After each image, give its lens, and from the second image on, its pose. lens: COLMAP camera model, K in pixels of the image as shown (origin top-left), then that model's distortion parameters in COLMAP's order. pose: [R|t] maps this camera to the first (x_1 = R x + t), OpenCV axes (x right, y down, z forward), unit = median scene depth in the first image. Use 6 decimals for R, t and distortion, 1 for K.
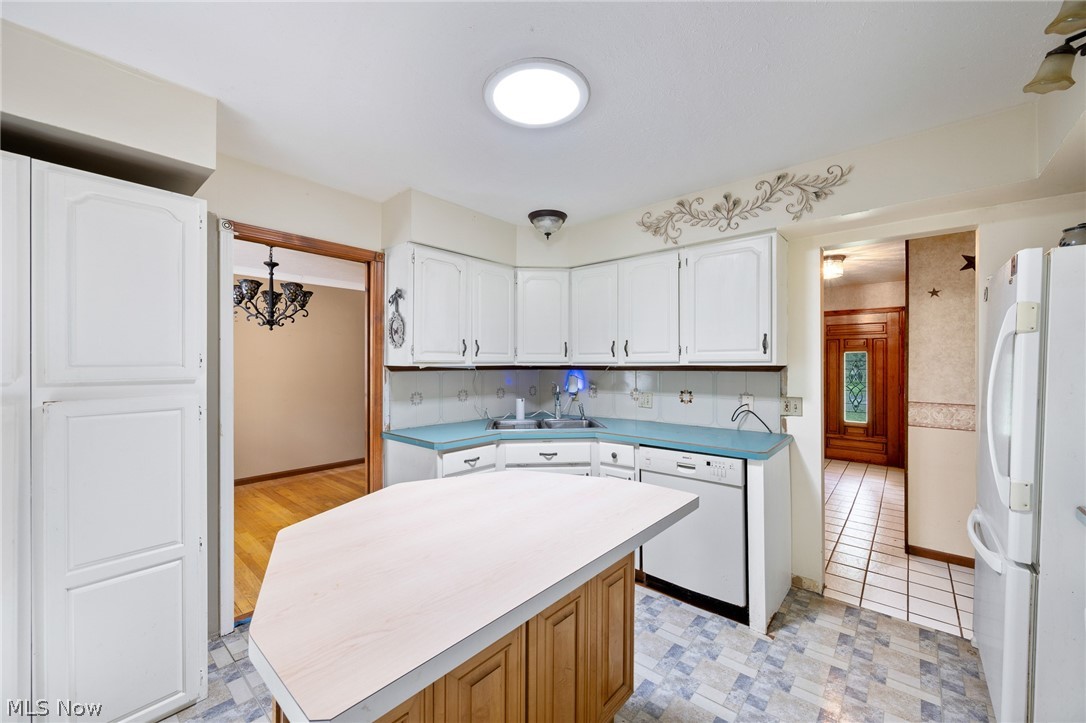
lens RADIAL K [[424.9, 0, 539.9], [0, 424.9, 364.1], [0, 0, 1]] dist [-0.001404, -0.000256]
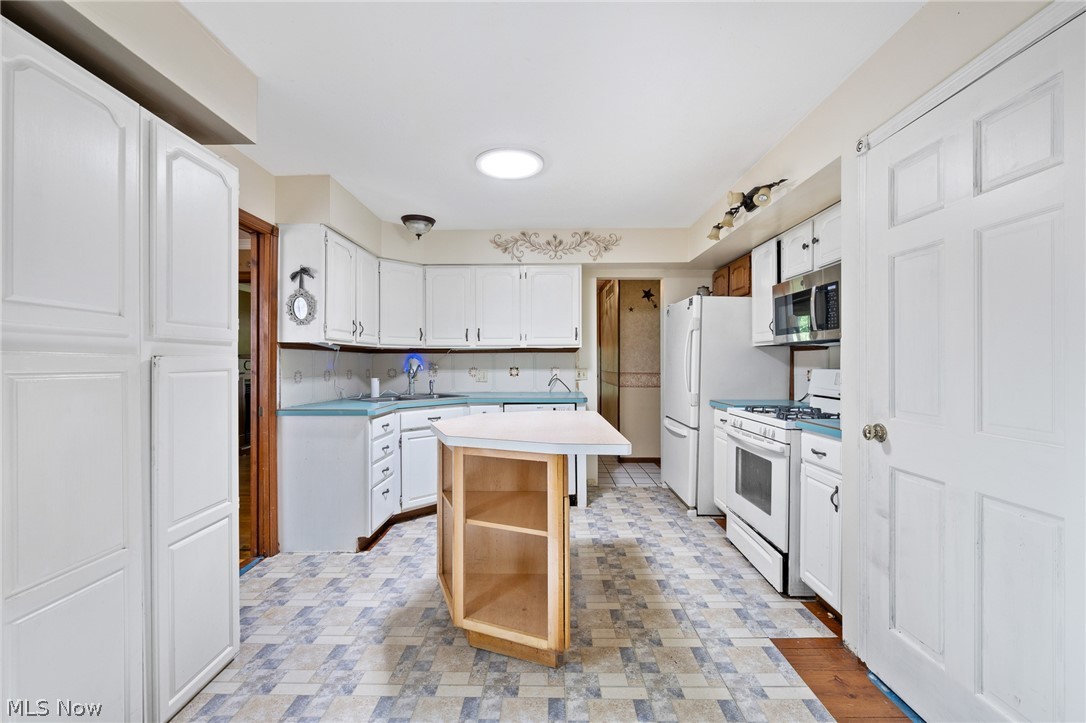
lens RADIAL K [[451.5, 0, 545.4], [0, 451.5, 362.4], [0, 0, 1]] dist [0.000832, -0.000088]
pose [[0.762100, -0.001489, 0.647457, -0.582993], [0.003304, 0.999993, -0.001589, 0.055031], [-0.647450, 0.003350, 0.762100, -0.198042]]
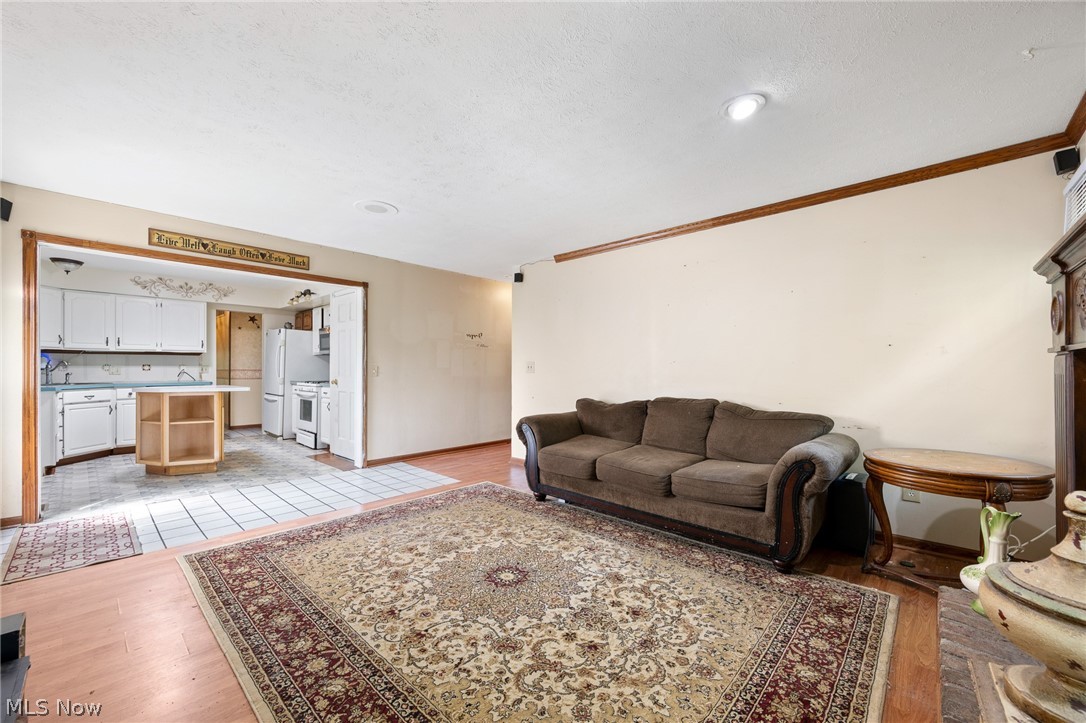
lens RADIAL K [[424.9, 0, 541.5], [0, 424.9, 369.3], [0, 0, 1]] dist [-0.001404, -0.000256]
pose [[0.034862, -0.003352, 0.999387, -1.783281], [-0.001433, 0.999993, 0.003404, 0.084346], [-0.999391, -0.001551, 0.034857, -1.051168]]
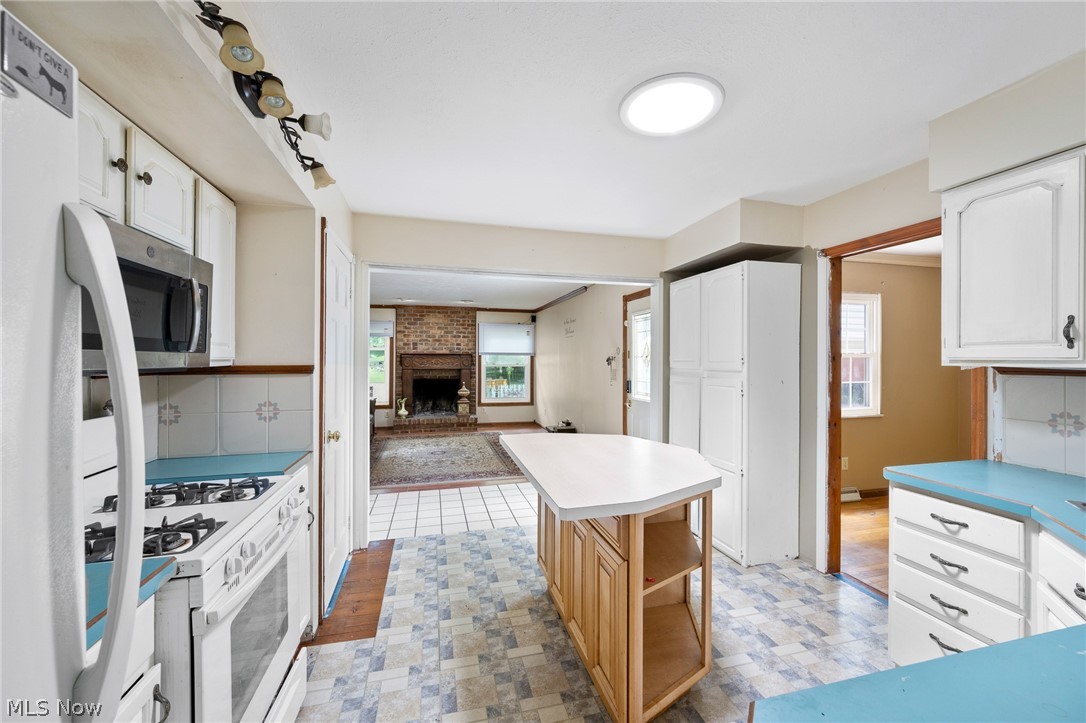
lens RADIAL K [[424.9, 0, 545.9], [0, 424.9, 355.8], [0, 0, 1]] dist [-0.001404, -0.000256]
pose [[-0.566674, -0.008560, -0.823897, 0.743868], [-0.002208, 0.999958, -0.008871, -0.008068], [0.823939, -0.003207, -0.566670, 0.915450]]
